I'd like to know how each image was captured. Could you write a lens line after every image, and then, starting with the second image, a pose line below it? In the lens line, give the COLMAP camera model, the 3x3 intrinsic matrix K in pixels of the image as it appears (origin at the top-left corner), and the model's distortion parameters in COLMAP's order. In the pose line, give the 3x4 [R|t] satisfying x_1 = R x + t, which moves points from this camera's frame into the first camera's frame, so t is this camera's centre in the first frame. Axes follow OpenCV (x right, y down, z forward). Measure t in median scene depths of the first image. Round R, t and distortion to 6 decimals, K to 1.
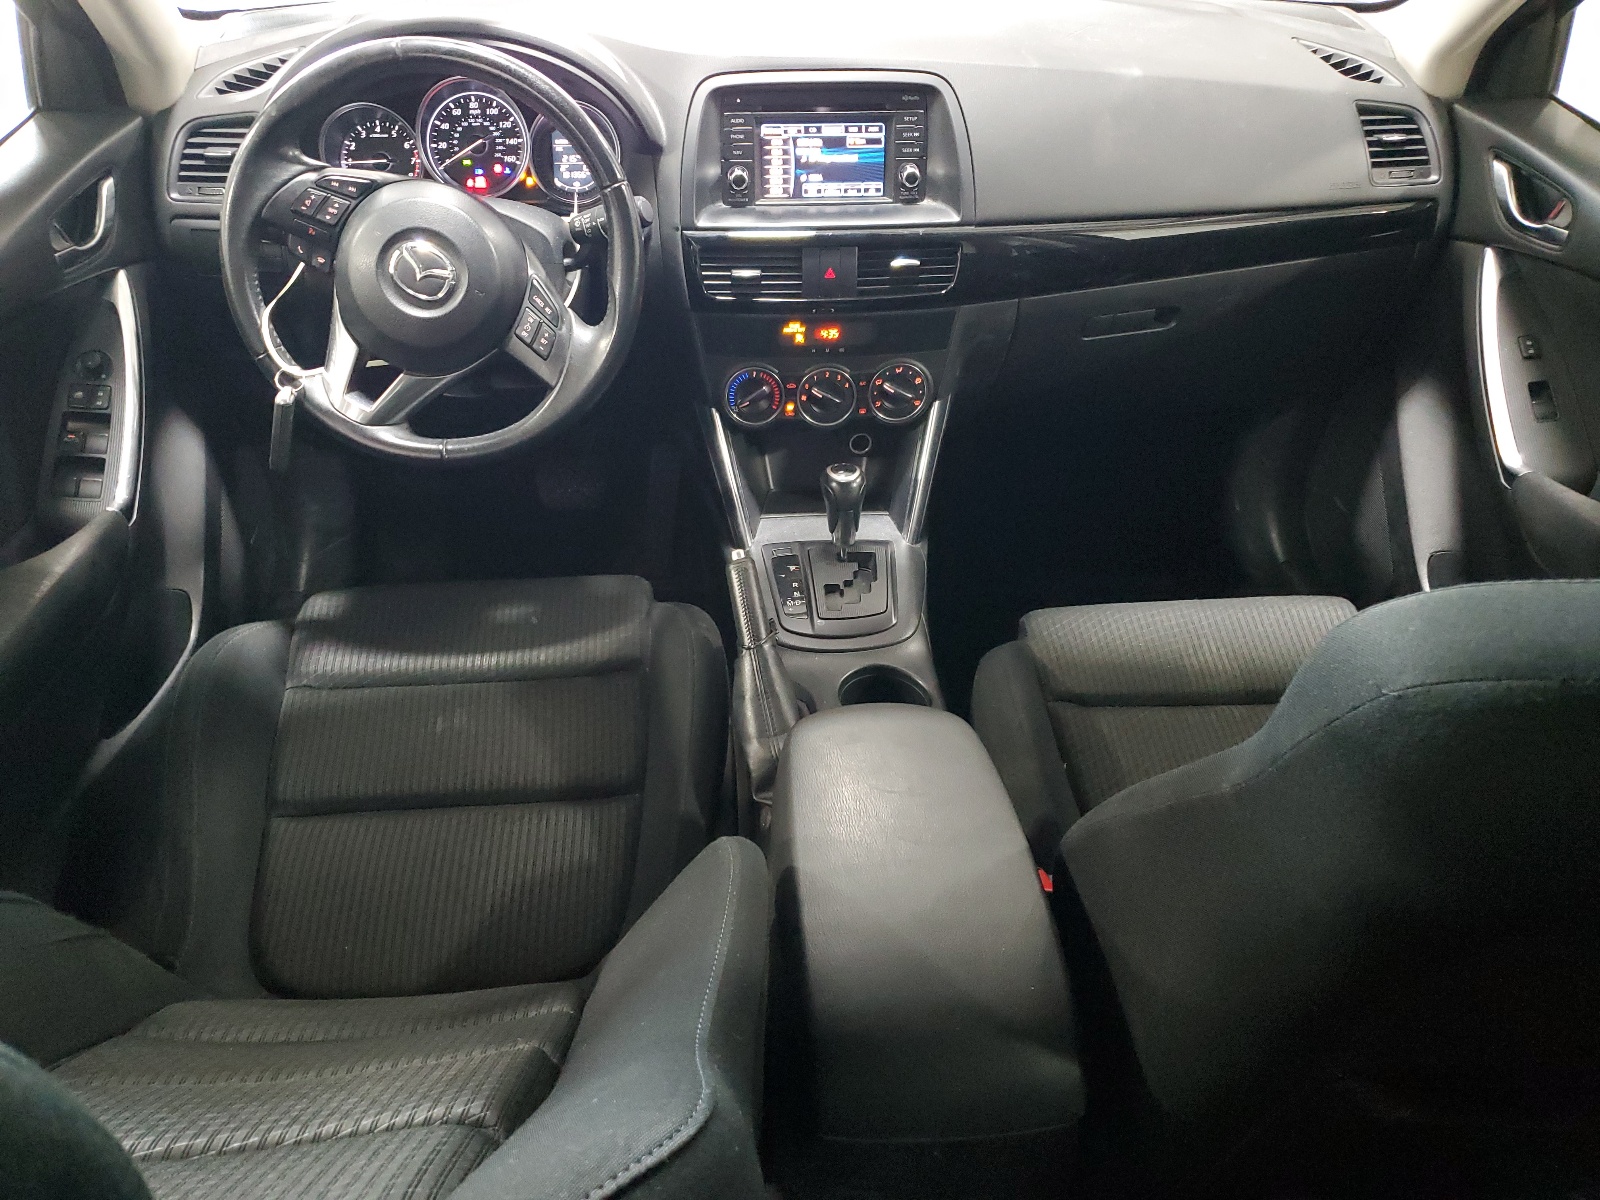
lens RADIAL K [[1232.0, 0, 800.8], [0, 1232.0, 596.5], [0, 0, 1]] dist [-0.001425, -0.001005]
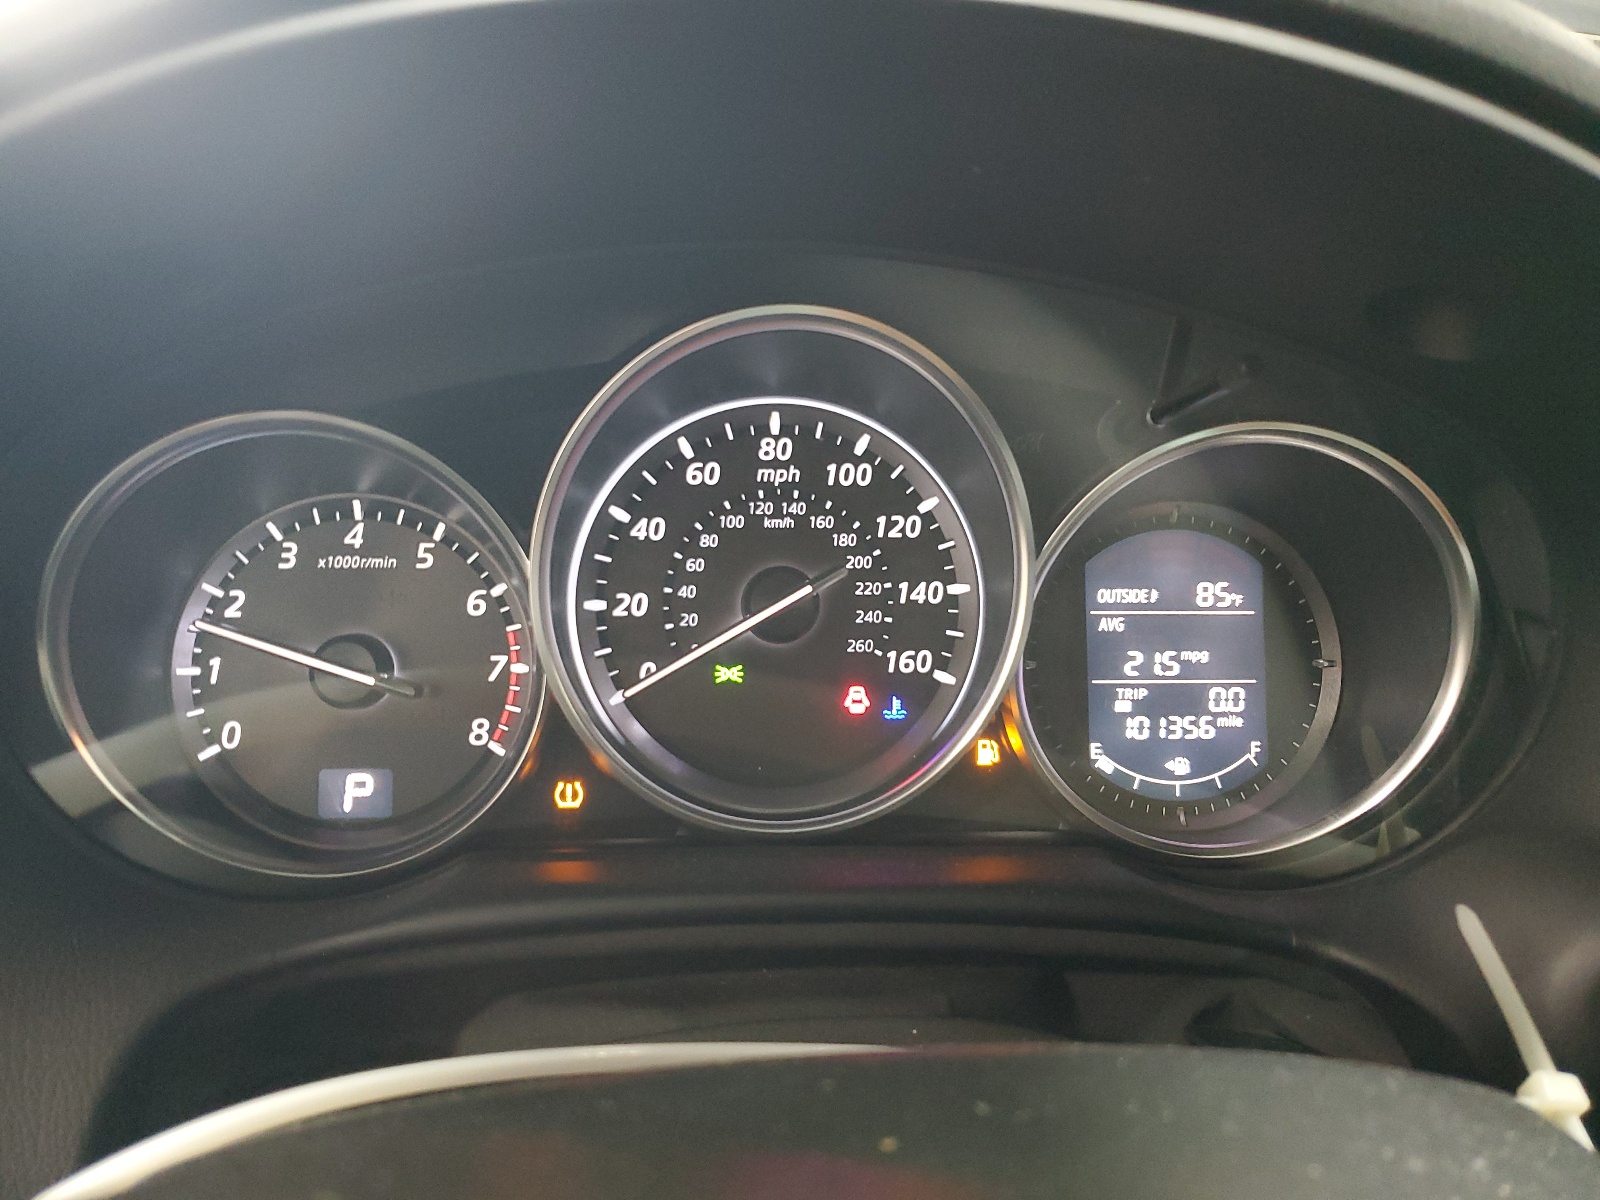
lens RADIAL K [[1232.0, 0, 797.5], [0, 1232.0, 600.3], [0, 0, 1]] dist [-0.001425, -0.001005]
pose [[0.998895, 0.011693, 0.045520, -0.270680], [0.004493, 0.940363, -0.340144, -0.288822], [-0.046782, 0.339973, 0.939271, 0.782048]]
